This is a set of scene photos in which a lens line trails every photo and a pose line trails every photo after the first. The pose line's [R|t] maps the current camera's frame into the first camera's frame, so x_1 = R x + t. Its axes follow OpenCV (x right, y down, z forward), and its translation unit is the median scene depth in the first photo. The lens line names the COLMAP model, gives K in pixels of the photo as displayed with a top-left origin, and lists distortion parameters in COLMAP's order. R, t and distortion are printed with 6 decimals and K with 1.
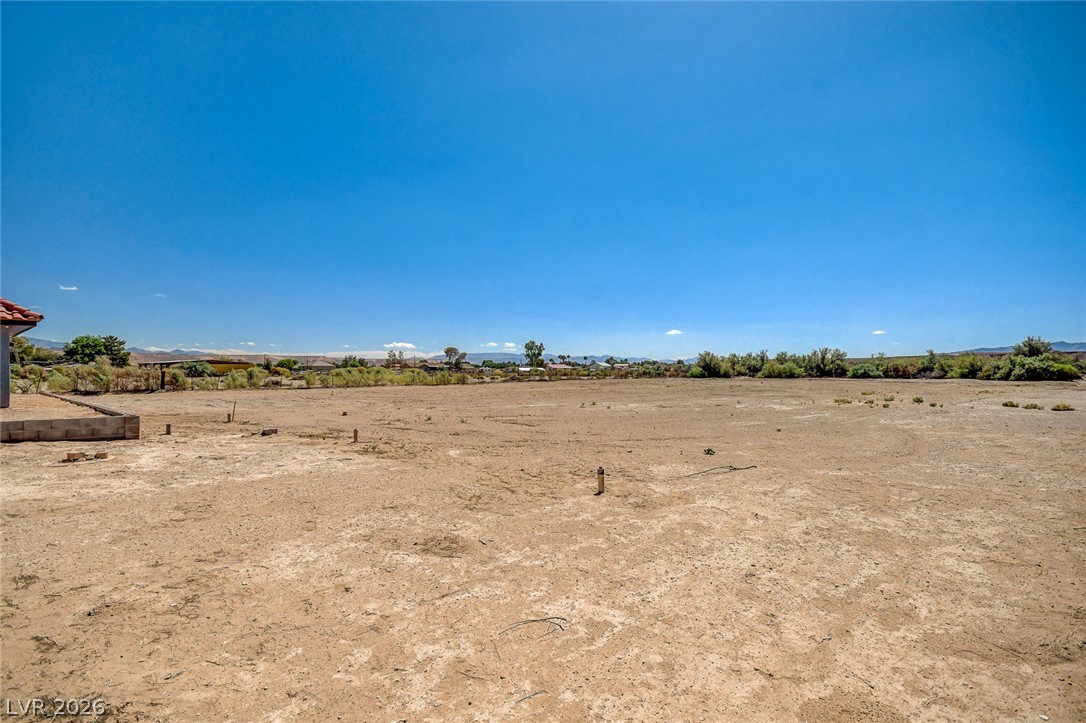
lens RADIAL K [[497.1, 0, 543.0], [0, 497.1, 361.5], [0, 0, 1]] dist [0.024369, -0.015470]
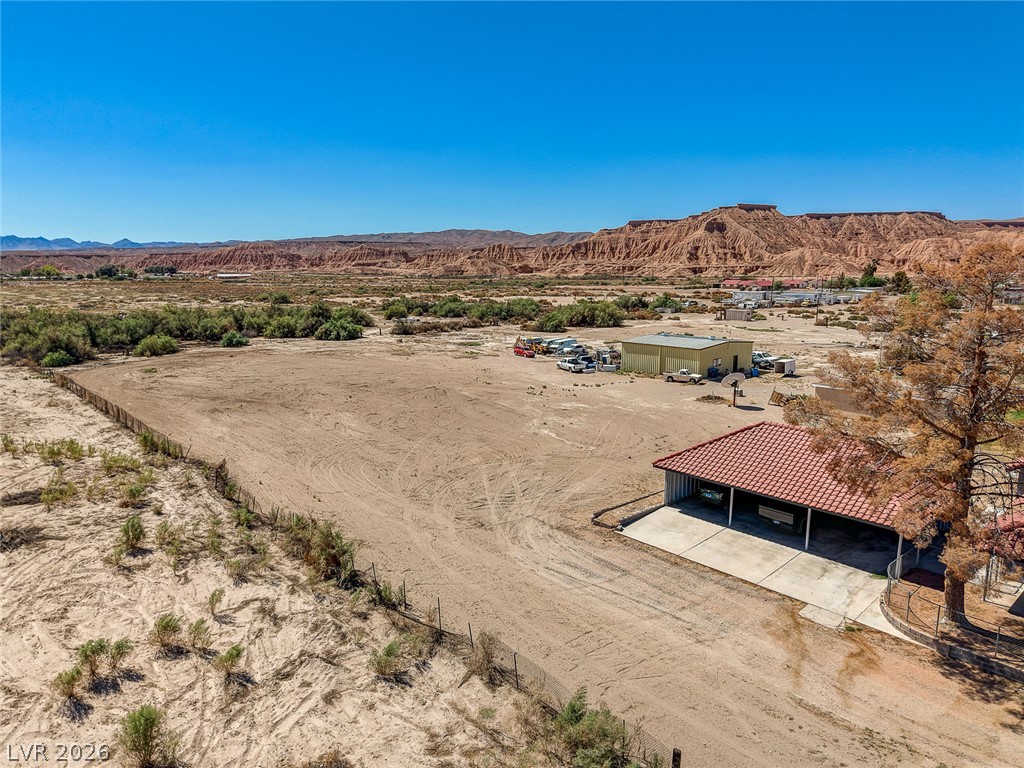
lens RADIAL K [[682.8, 0, 509.9], [0, 682.8, 388.2], [0, 0, 1]] dist [0.047350, -0.066348]
pose [[0.148732, -0.172897, 0.973645, -0.668276], [-0.011866, 0.984214, 0.176586, -0.137791], [-0.988806, -0.037818, 0.144332, 0.244872]]
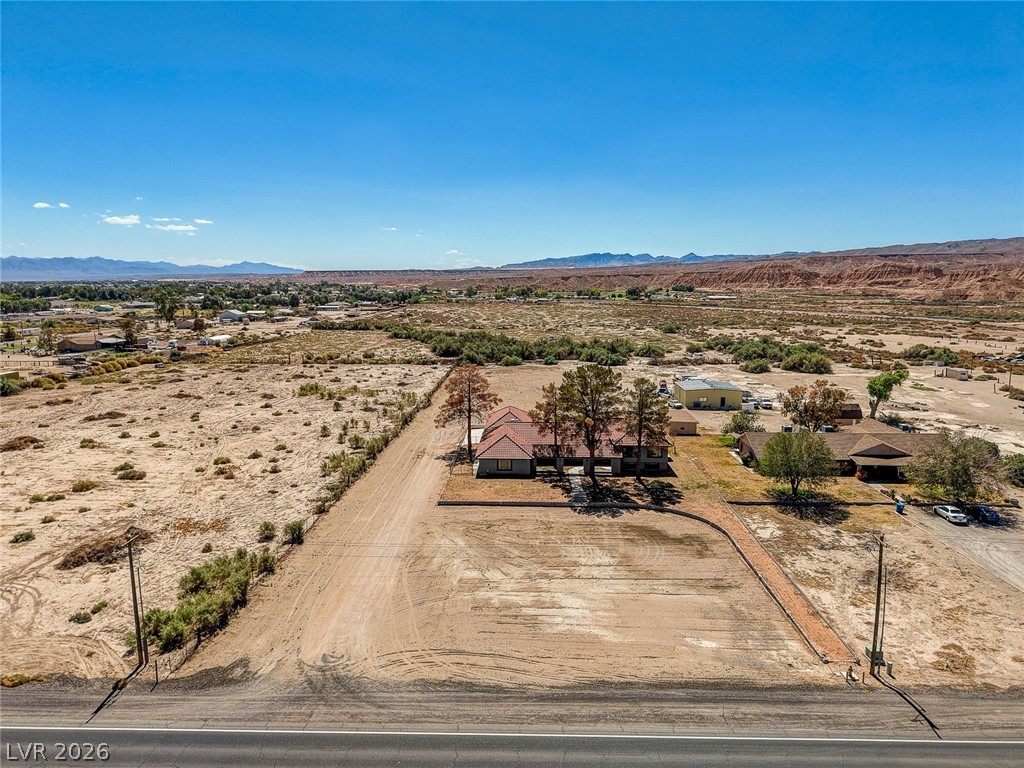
lens RADIAL K [[682.8, 0, 509.9], [0, 682.8, 388.2], [0, 0, 1]] dist [0.047350, -0.066348]
pose [[0.787348, -0.097684, 0.608721, -1.087315], [-0.008964, 0.985449, 0.169733, -0.320366], [-0.616444, -0.139095, 0.775016, -0.946249]]
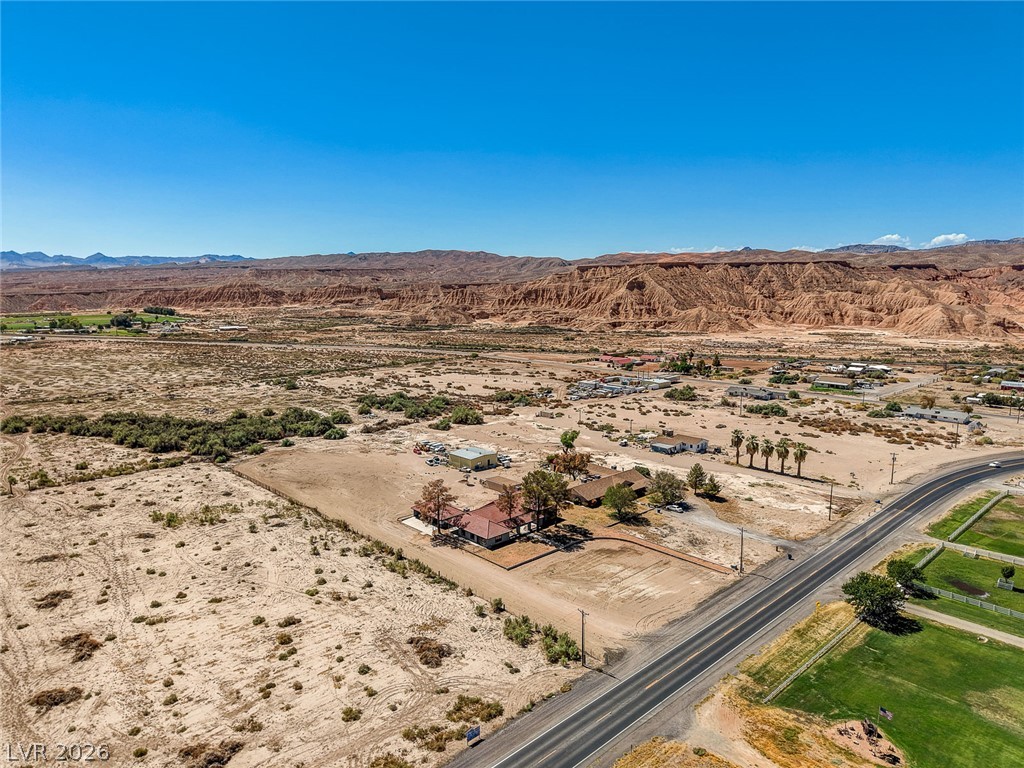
lens RADIAL K [[682.8, 0, 509.9], [0, 682.8, 388.2], [0, 0, 1]] dist [0.047350, -0.066348]
pose [[0.116925, -0.155234, 0.980934, -2.239650], [-0.013623, 0.987365, 0.157876, -0.725464], [-0.993047, -0.031823, 0.113333, -0.323897]]
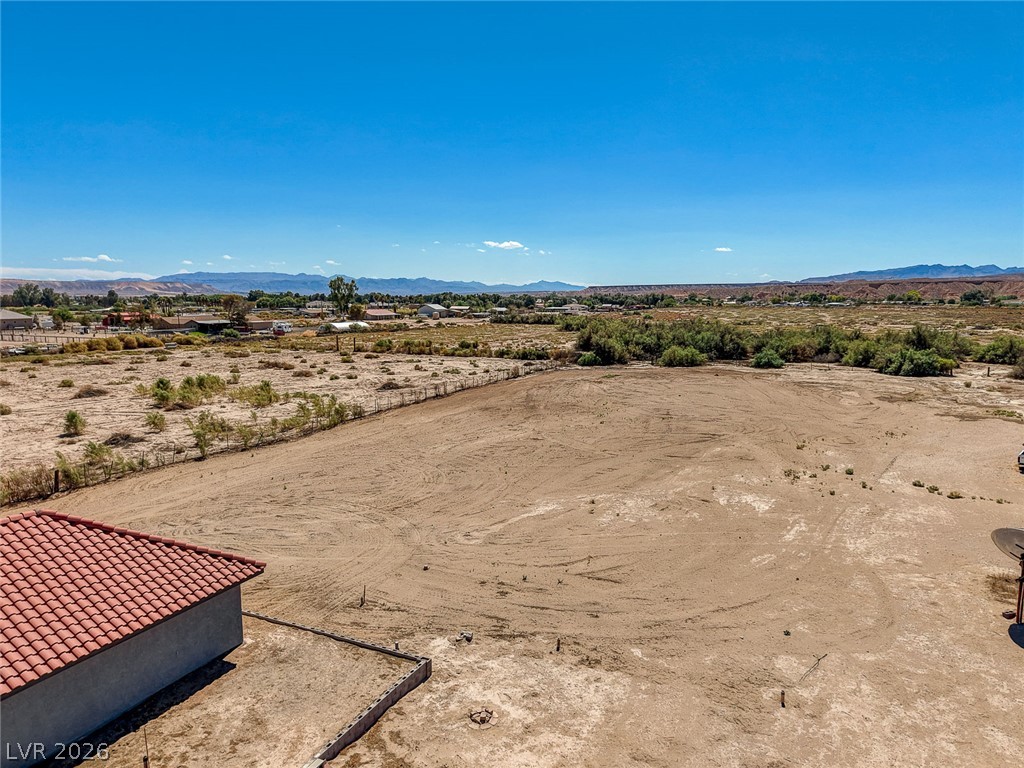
lens RADIAL K [[682.8, 0, 509.9], [0, 682.8, 388.2], [0, 0, 1]] dist [0.047350, -0.066348]
pose [[0.968111, -0.034637, 0.248117, -0.131826], [-0.002507, 0.989007, 0.147847, -0.115553], [-0.250510, -0.143754, 0.957381, -0.097333]]
